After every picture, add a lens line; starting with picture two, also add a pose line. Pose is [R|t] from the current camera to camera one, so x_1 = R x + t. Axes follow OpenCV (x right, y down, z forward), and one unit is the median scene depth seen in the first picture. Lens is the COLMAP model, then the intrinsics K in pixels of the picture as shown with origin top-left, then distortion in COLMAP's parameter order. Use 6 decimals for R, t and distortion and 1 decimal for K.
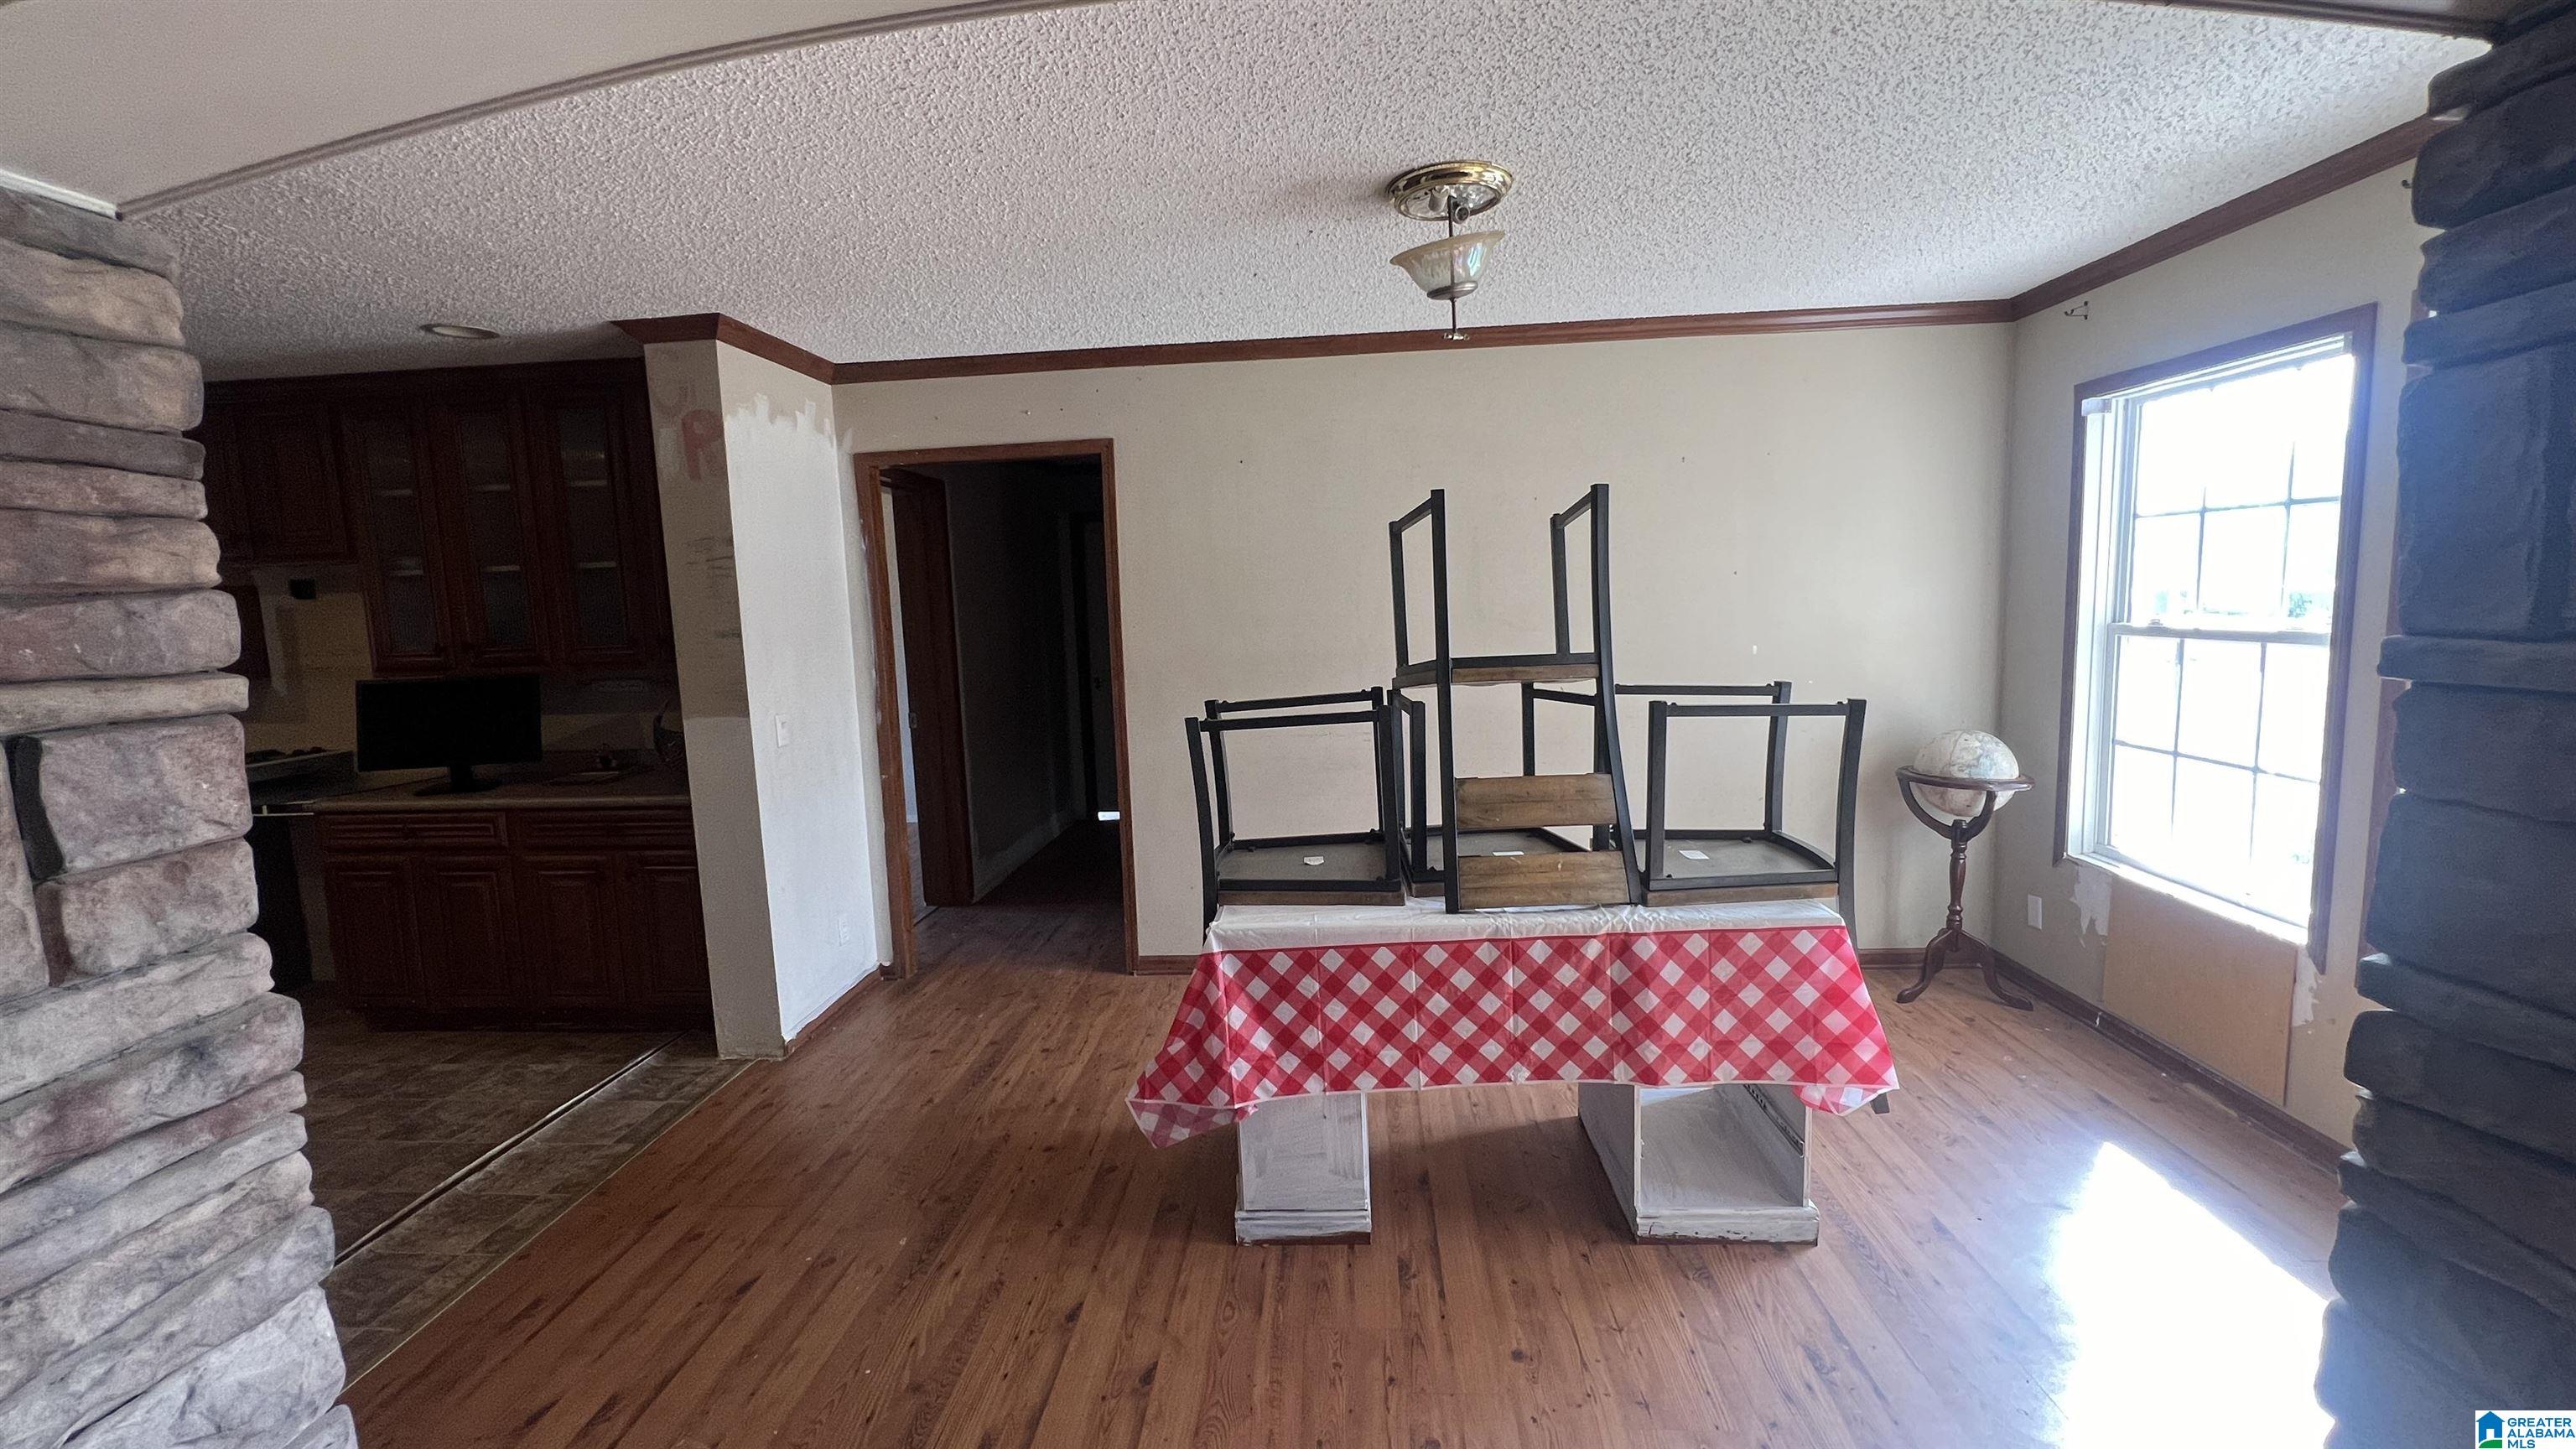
lens RADIAL K [[1036.8, 0, 1283.3], [0, 1036.8, 714.2], [0, 0, 1]] dist [-0.003253, 0.000197]
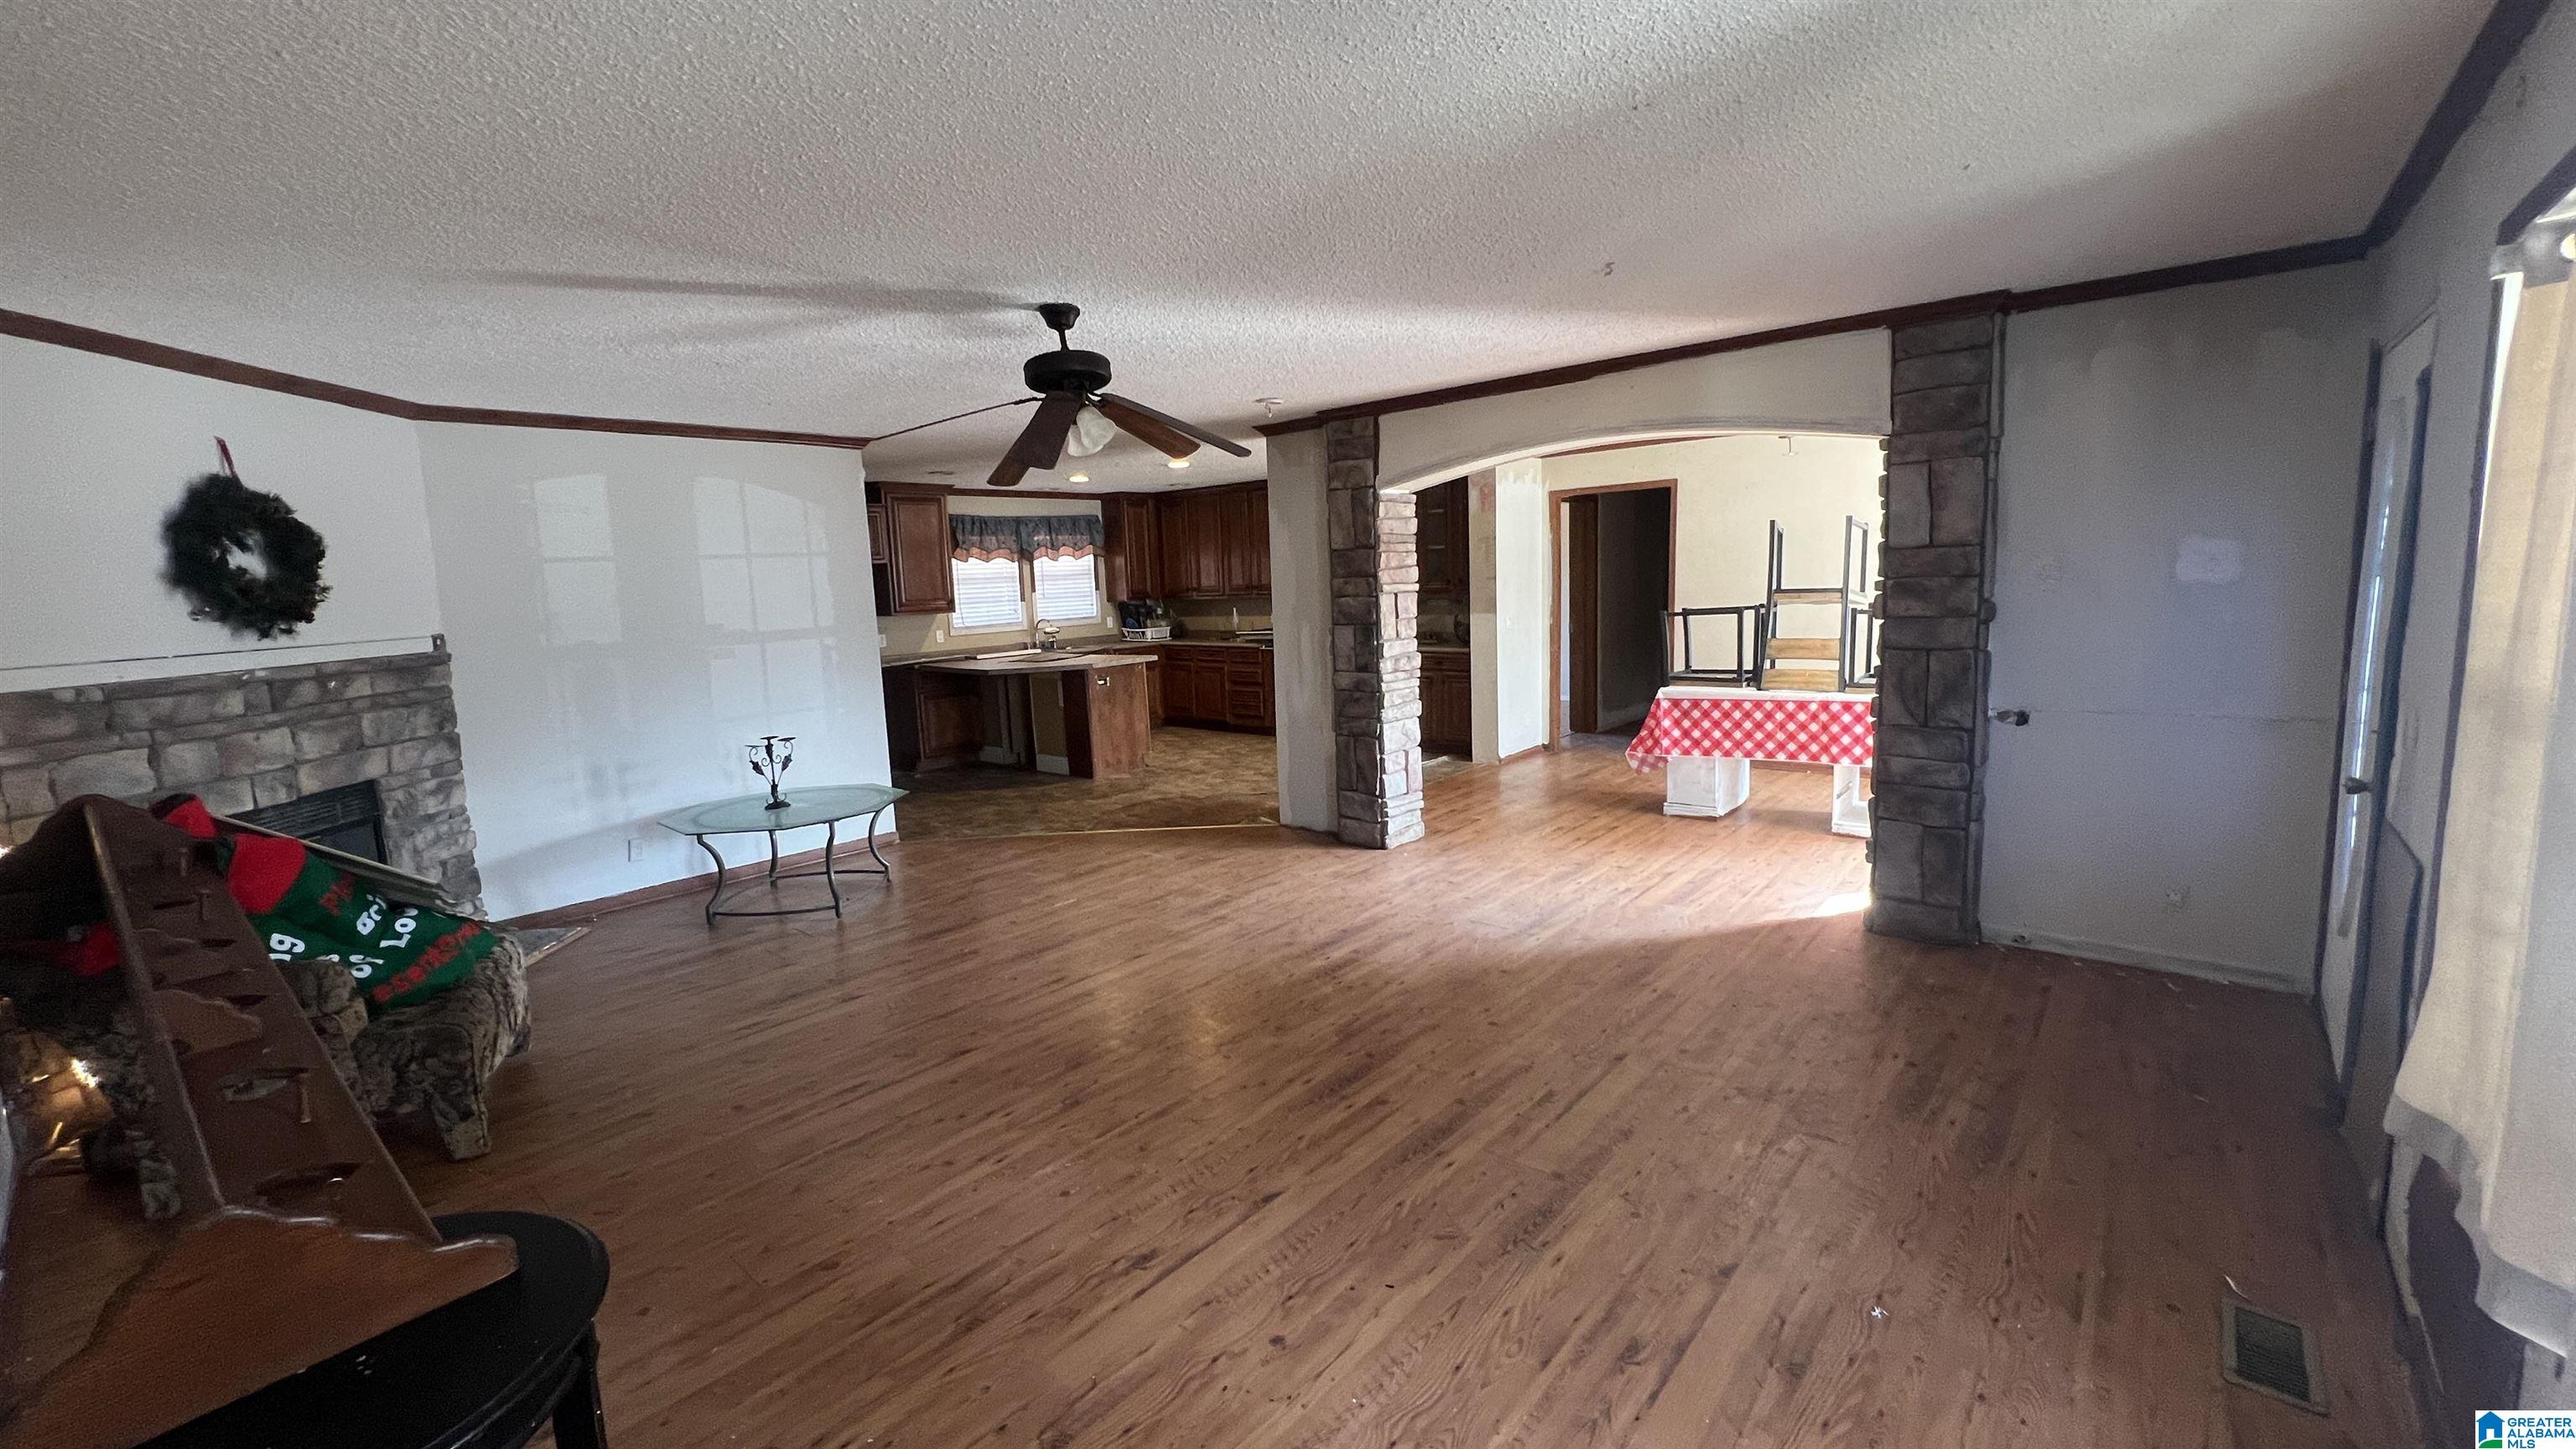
lens RADIAL K [[1036.8, 0, 1283.3], [0, 1036.8, 714.2], [0, 0, 1]] dist [-0.003253, 0.000197]
pose [[0.800359, 0.083821, -0.593633, 0.744260], [-0.058581, 0.996374, 0.061707, 0.163222], [0.596652, -0.014613, 0.802367, -1.722008]]
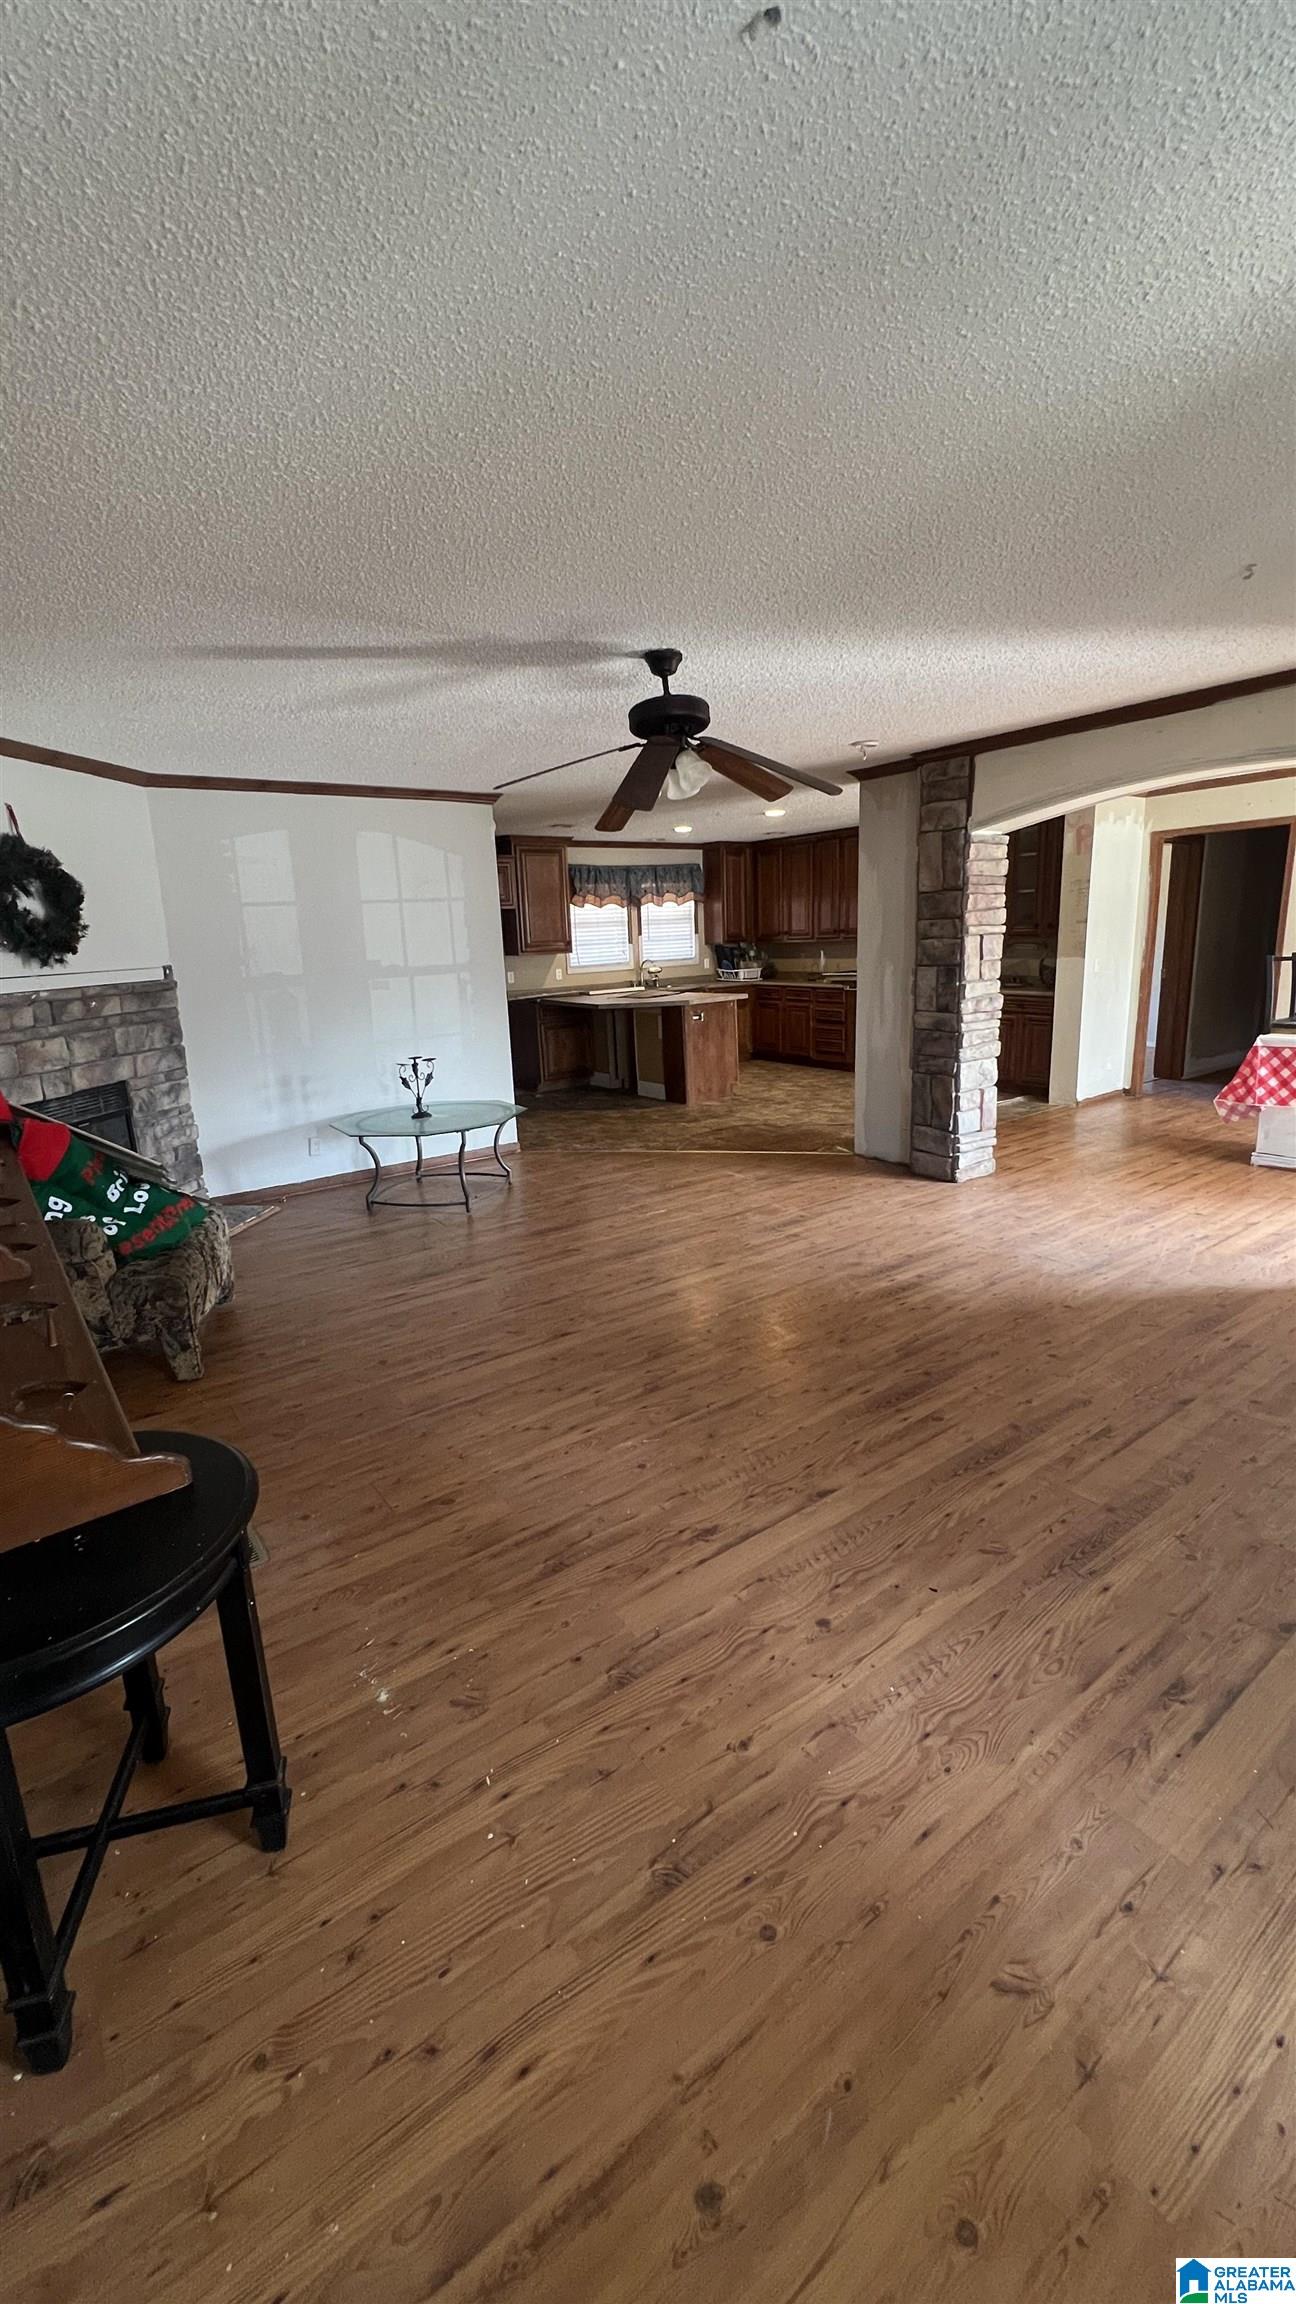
lens RADIAL K [[927.3, 0, 656.3], [0, 927.3, 1146.7], [0, 0, 1]] dist [-0.003253, 0.000197]
pose [[0.648792, 0.182695, -0.738709, 0.717909], [-0.072548, 0.981181, 0.178946, 0.171362], [0.757499, -0.062507, 0.649837, -1.677549]]
